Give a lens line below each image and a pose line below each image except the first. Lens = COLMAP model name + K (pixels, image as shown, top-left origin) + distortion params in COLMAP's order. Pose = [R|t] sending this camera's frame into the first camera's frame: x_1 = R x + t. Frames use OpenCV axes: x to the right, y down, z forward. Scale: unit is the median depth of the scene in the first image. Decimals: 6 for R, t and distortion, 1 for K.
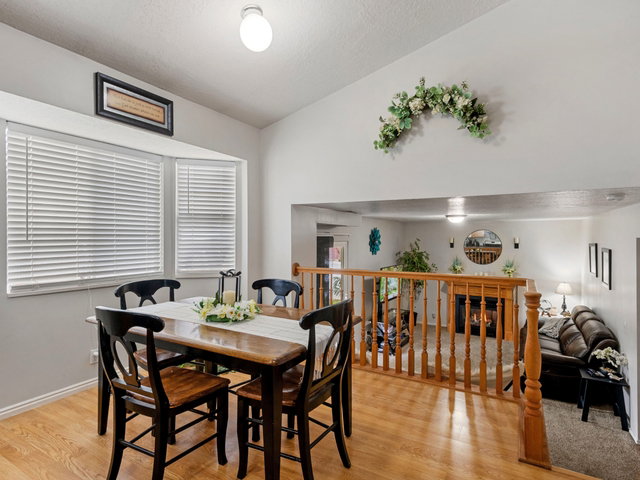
lens RADIAL K [[345.8, 0, 319.3], [0, 345.8, 241.4], [0, 0, 1]] dist [0.012533, -0.000438]
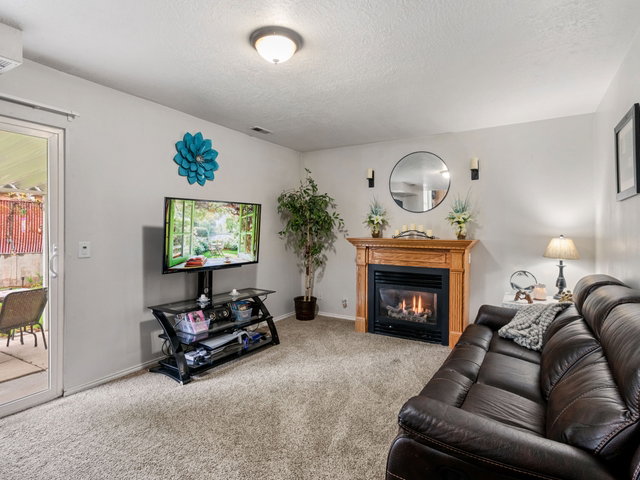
lens RADIAL K [[345.8, 0, 320.8], [0, 345.8, 234.3], [0, 0, 1]] dist [0.012533, -0.000438]
pose [[0.999854, -0.001004, -0.017085, 0.406711], [0.000956, 0.999996, -0.002780, 0.131742], [0.017088, 0.002764, 0.999850, 0.546590]]
